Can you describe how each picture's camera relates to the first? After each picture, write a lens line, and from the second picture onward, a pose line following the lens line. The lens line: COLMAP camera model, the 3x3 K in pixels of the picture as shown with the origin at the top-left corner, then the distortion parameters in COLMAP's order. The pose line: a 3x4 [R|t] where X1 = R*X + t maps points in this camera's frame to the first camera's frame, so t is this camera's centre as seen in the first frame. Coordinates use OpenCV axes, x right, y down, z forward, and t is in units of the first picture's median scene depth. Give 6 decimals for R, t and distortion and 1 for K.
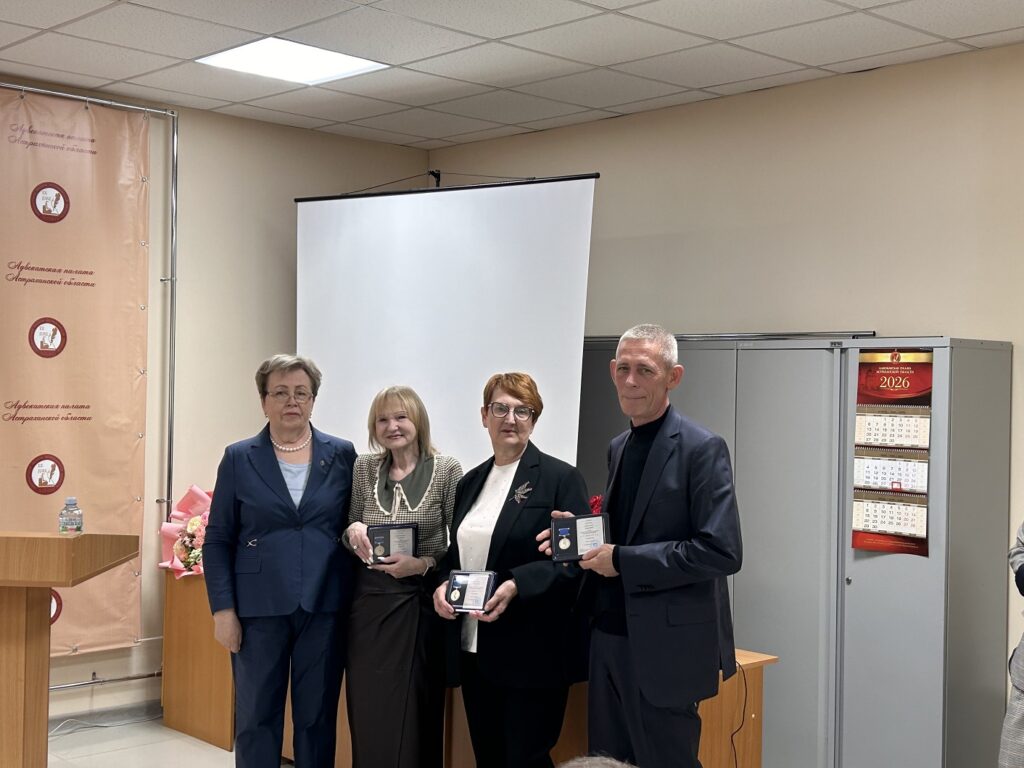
lens RADIAL K [[1365.0, 0, 511.3], [0, 1365.0, 384.9], [0, 0, 1]] dist [0.054275, 0.000000]
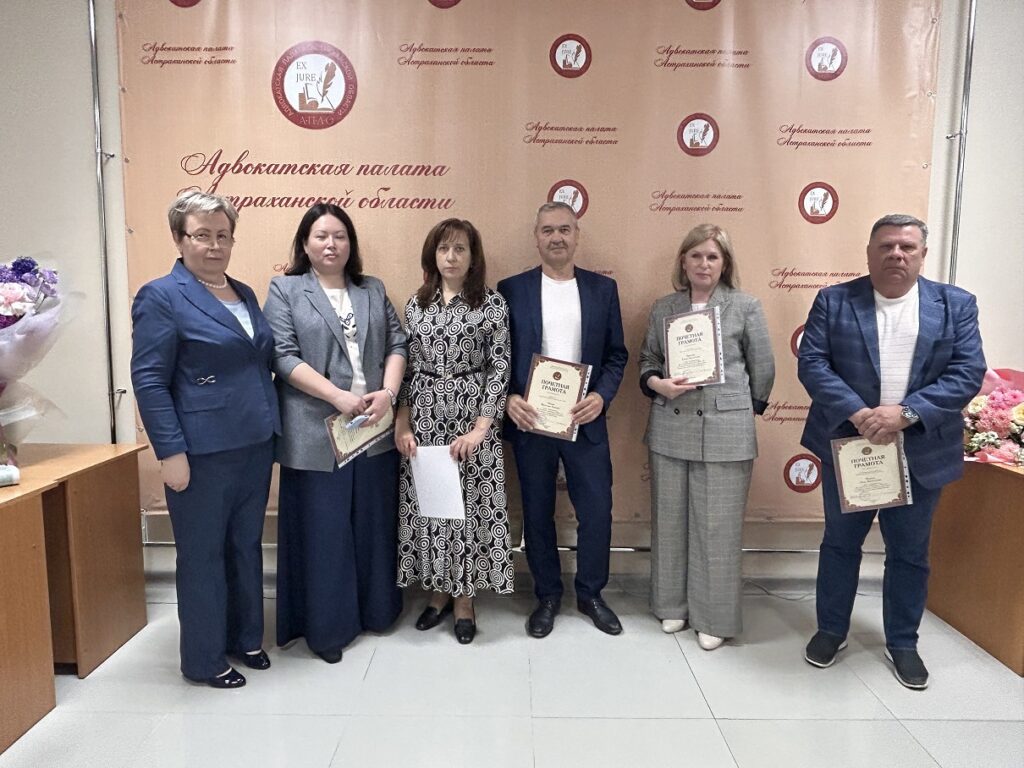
lens RADIAL K [[616.3, 0, 521.5], [0, 616.3, 384.5], [0, 0, 1]] dist [-0.012750, -0.004410]
pose [[0.723405, 0.059065, -0.687892, -0.180815], [0.001555, 0.996192, 0.087172, 0.055392], [0.690422, -0.064131, 0.720559, 0.526860]]
